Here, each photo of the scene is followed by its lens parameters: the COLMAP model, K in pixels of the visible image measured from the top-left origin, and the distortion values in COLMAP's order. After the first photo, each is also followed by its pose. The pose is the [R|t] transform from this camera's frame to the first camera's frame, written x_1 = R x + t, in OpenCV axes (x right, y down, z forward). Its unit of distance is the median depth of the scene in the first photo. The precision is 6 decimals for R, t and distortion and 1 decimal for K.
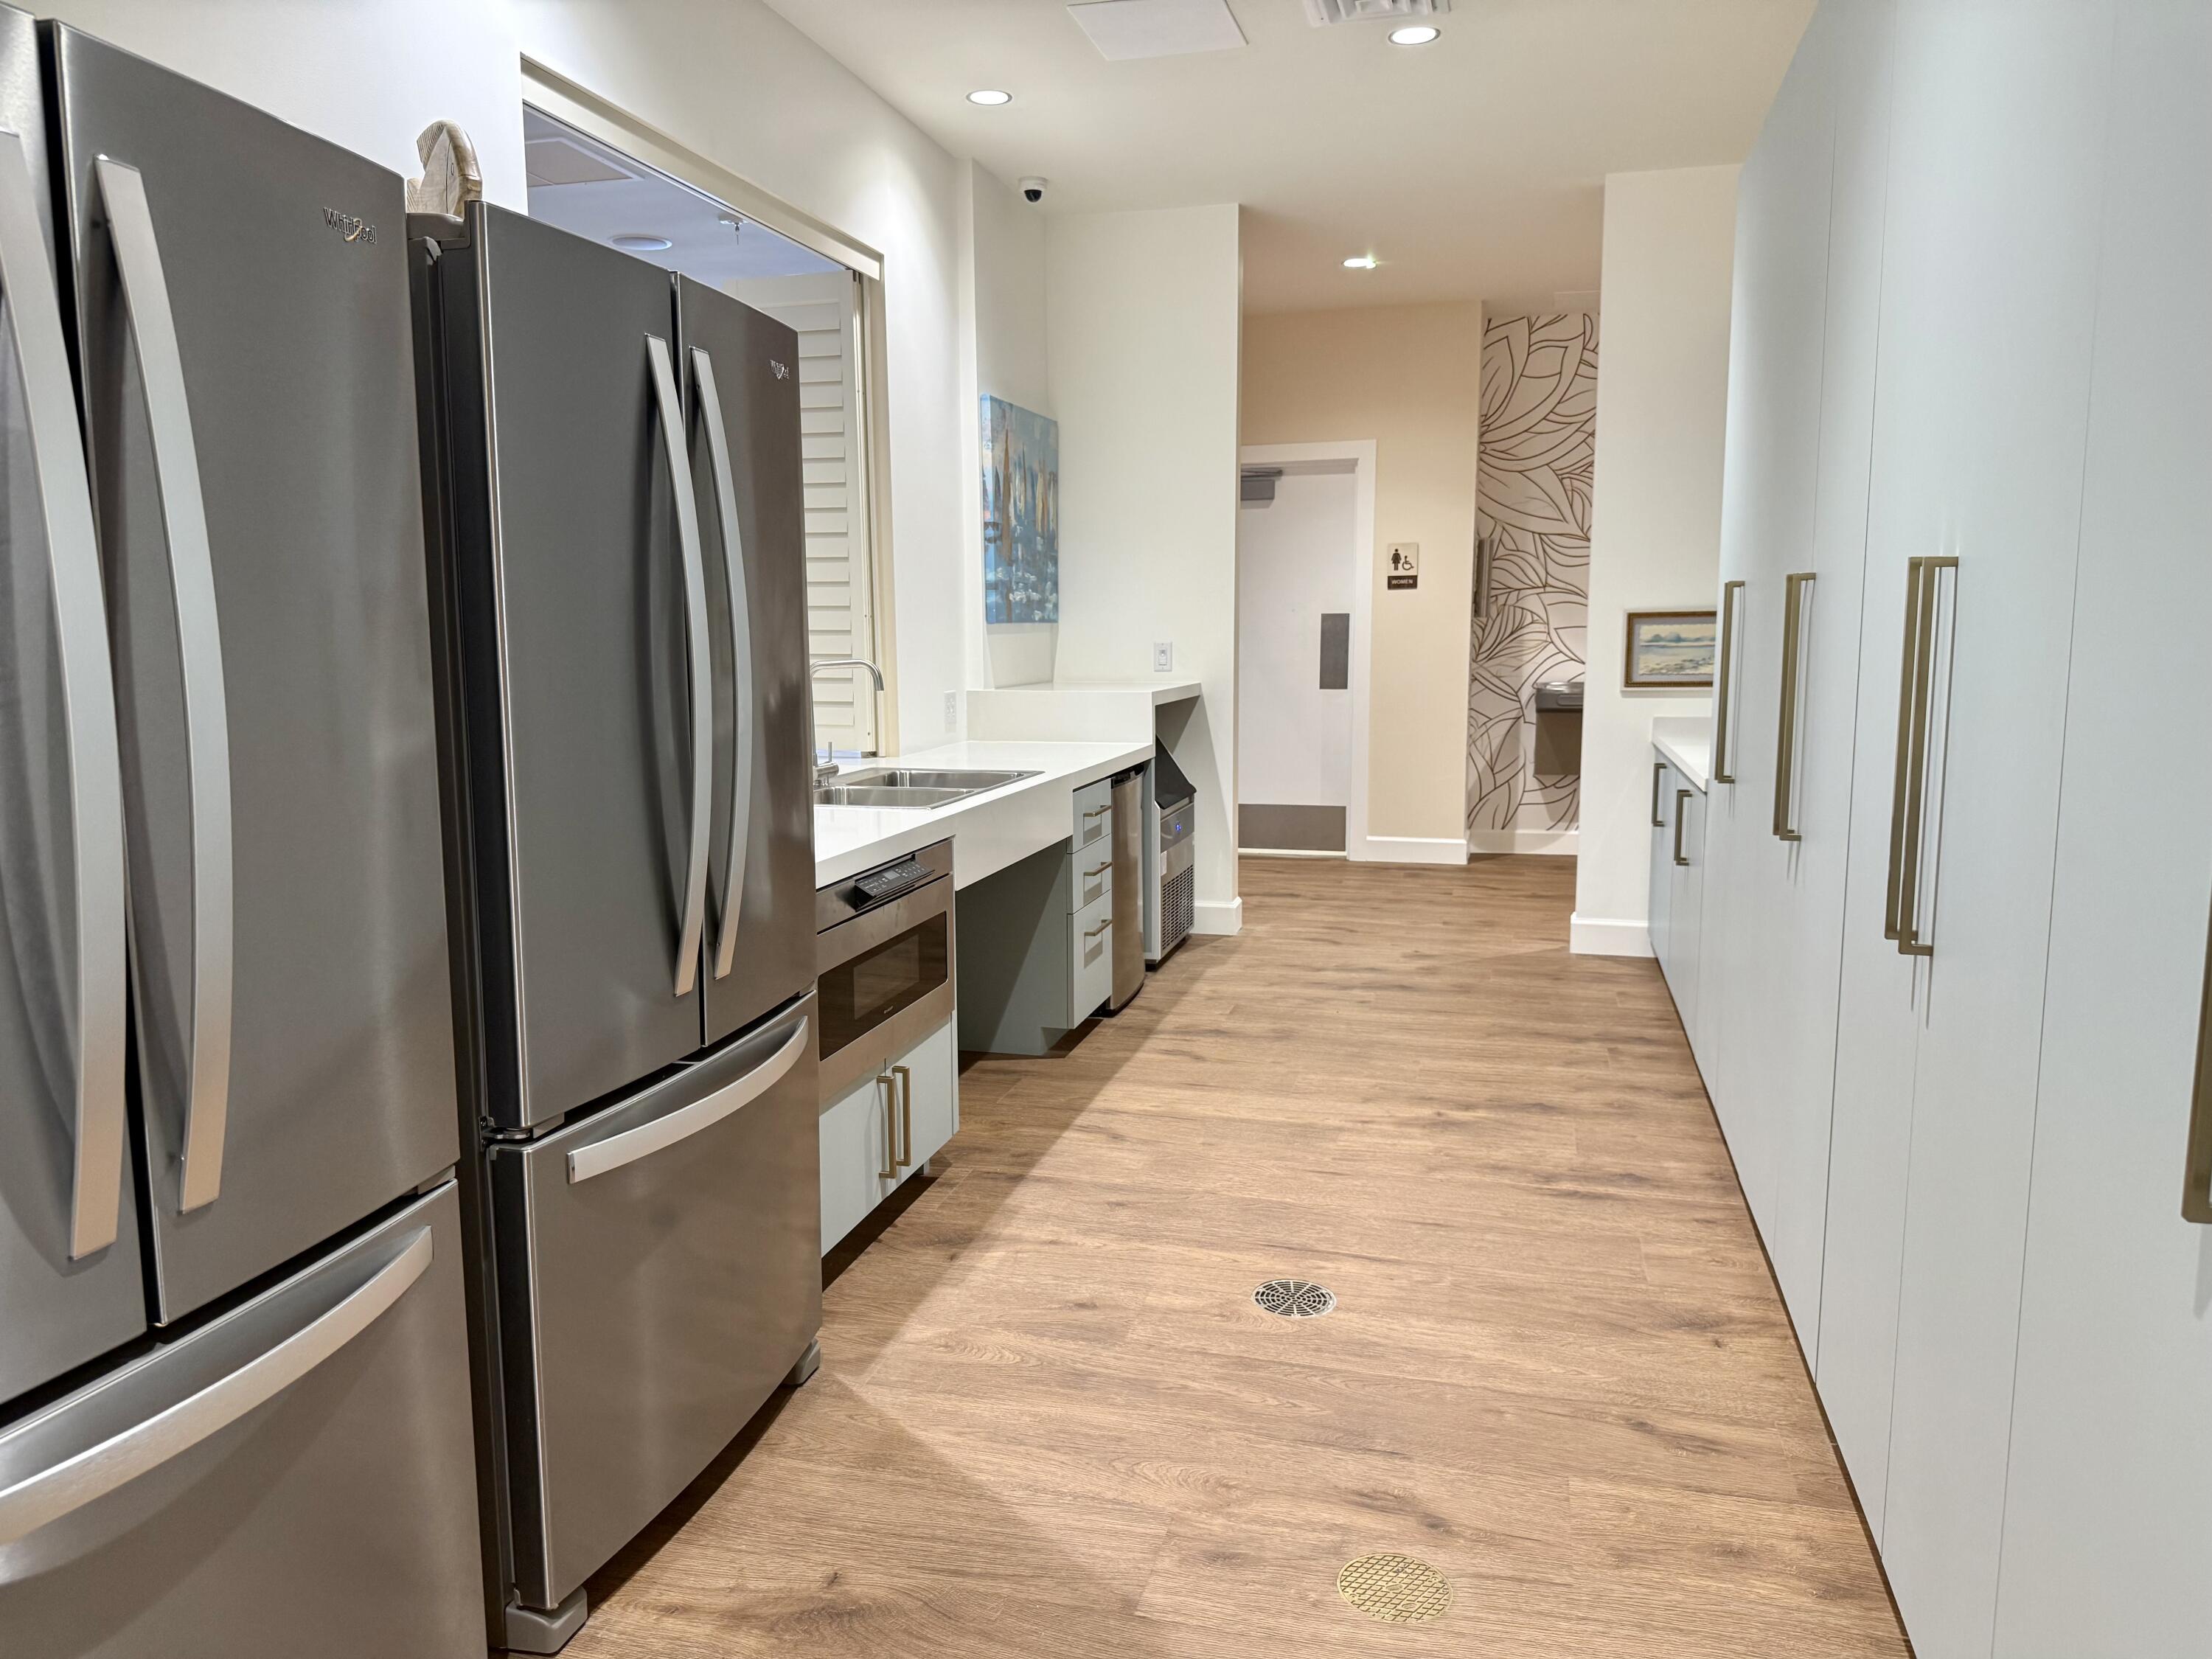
lens RADIAL K [[1567.7, 0, 1111.4], [0, 1567.7, 831.0], [0, 0, 1]] dist [0.047700, -0.049492]
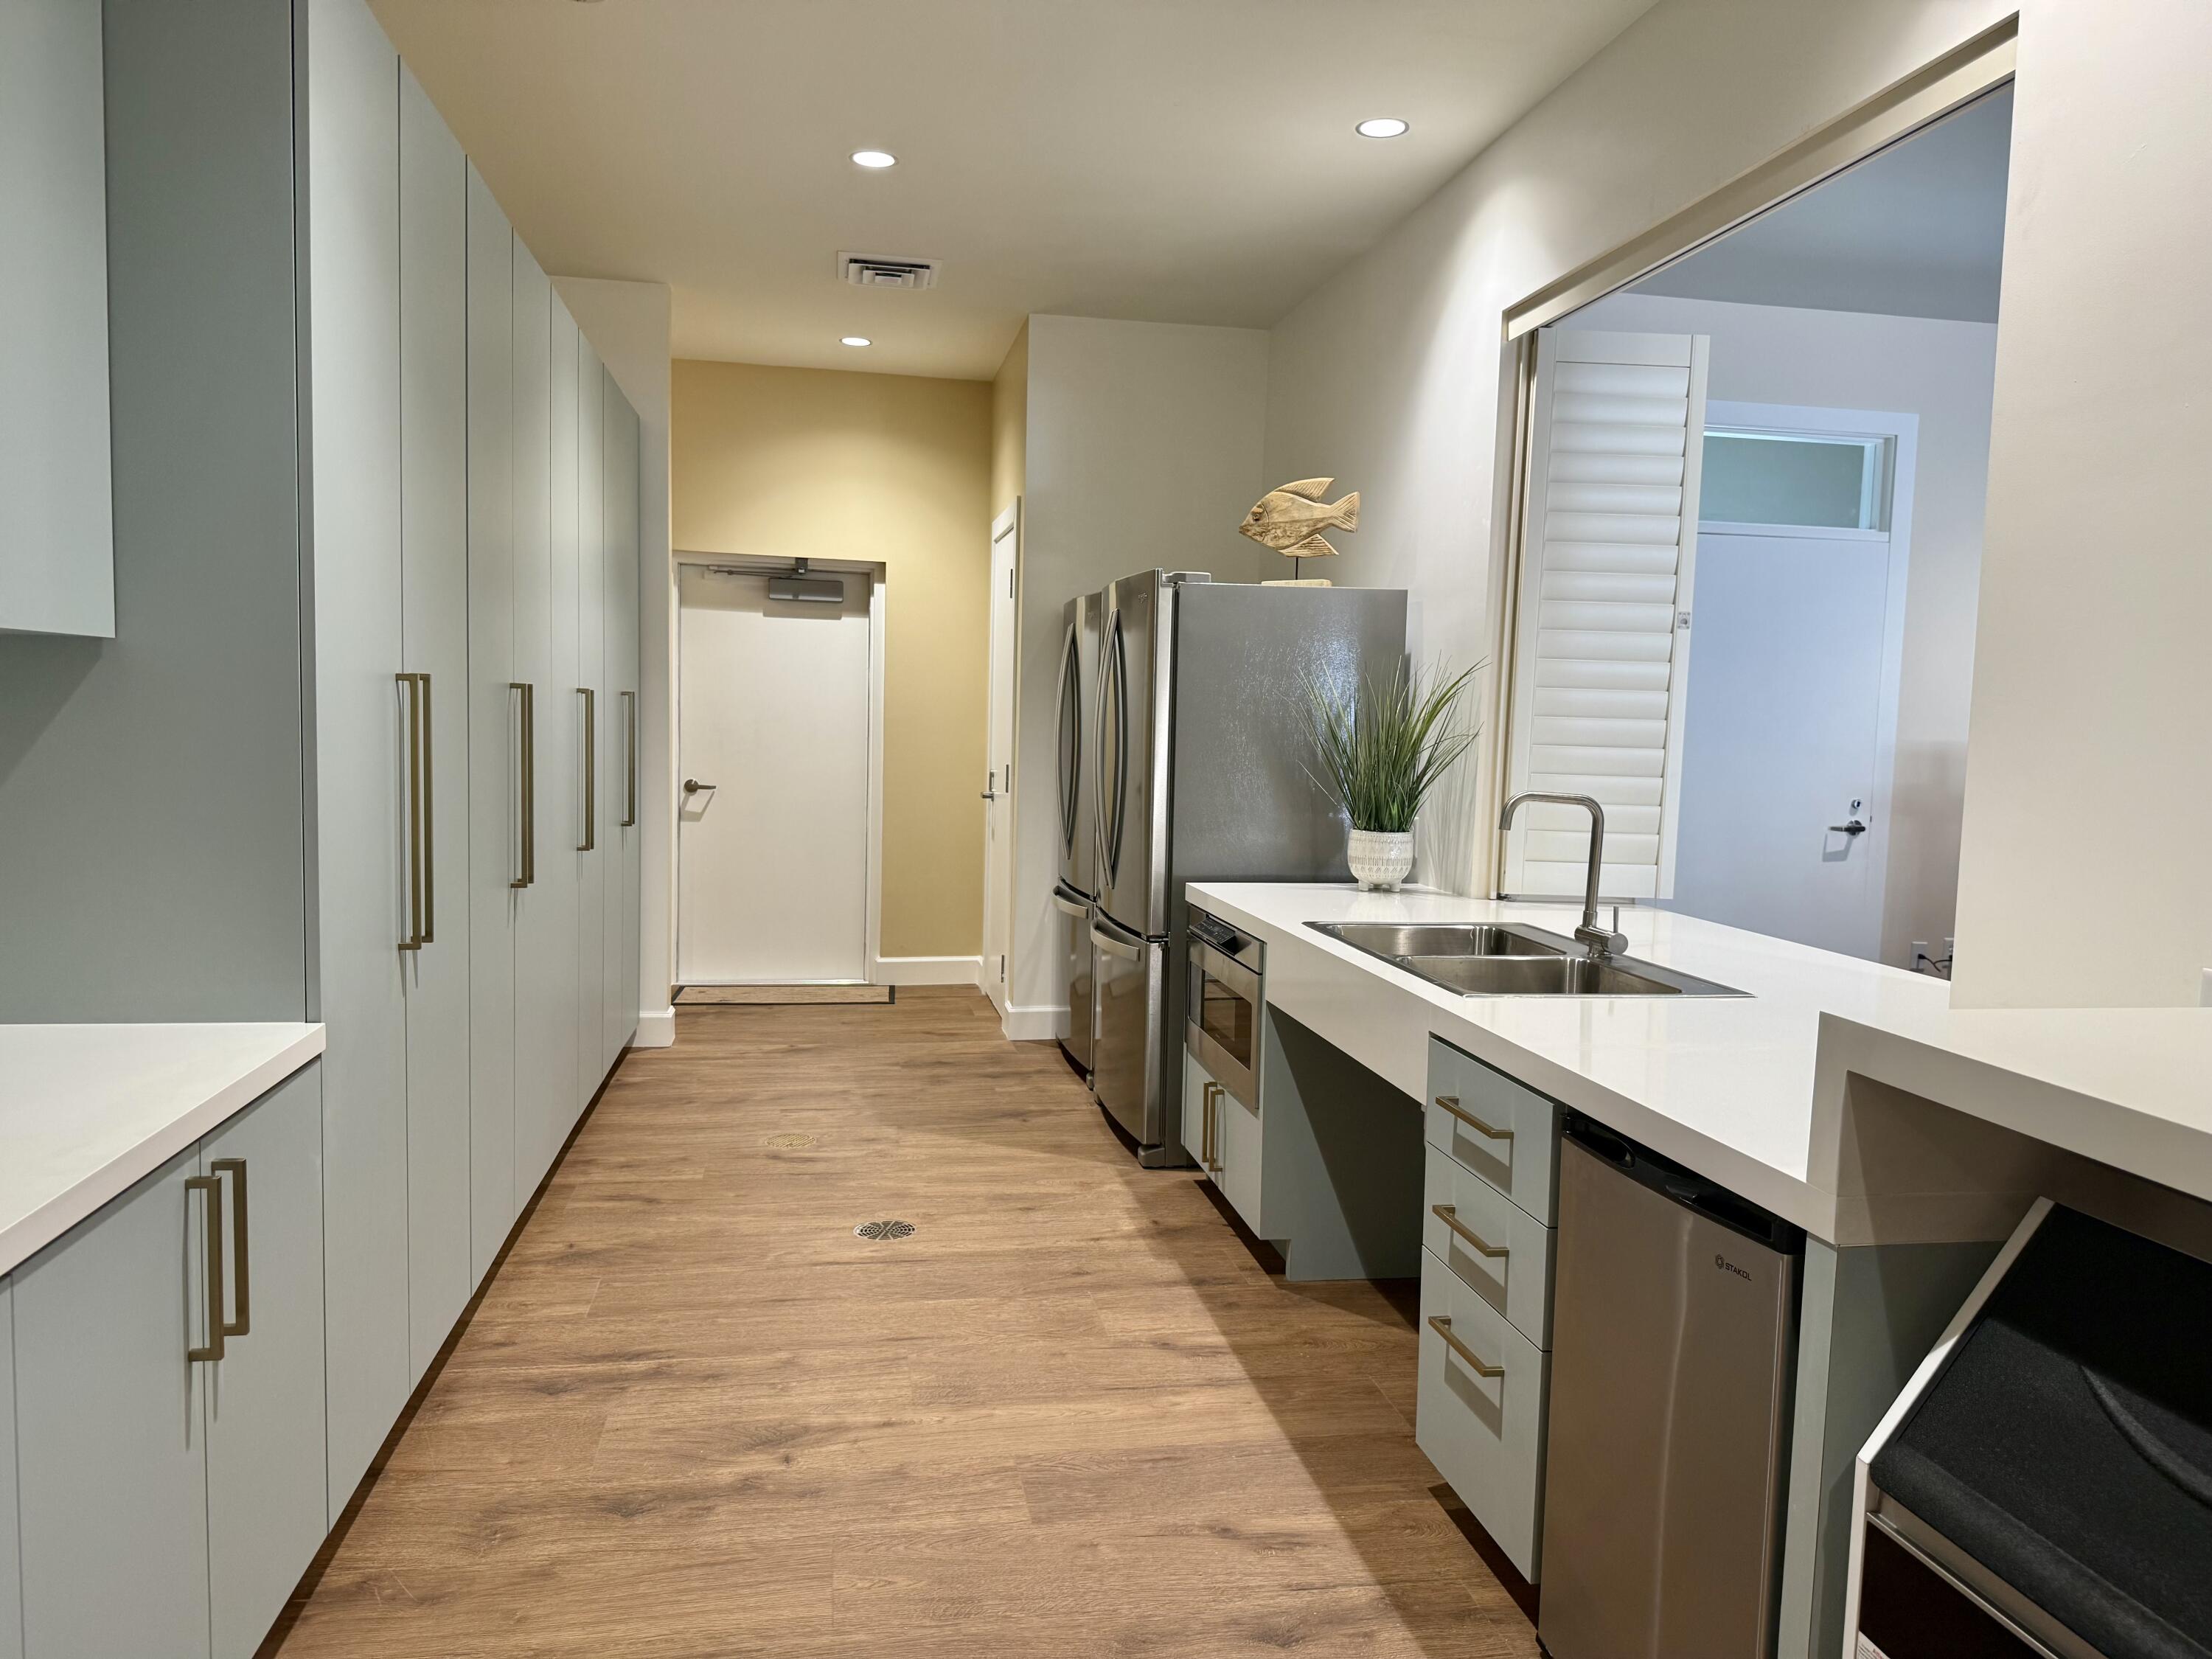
lens RADIAL K [[1567.7, 0, 1113.7], [0, 1567.7, 828.6], [0, 0, 1]] dist [0.047700, -0.049492]
pose [[-0.907169, 0.018345, -0.420367, 0.412239], [-0.075642, 0.975663, 0.205816, -0.270459], [0.413912, 0.218507, -0.883703, 1.820674]]
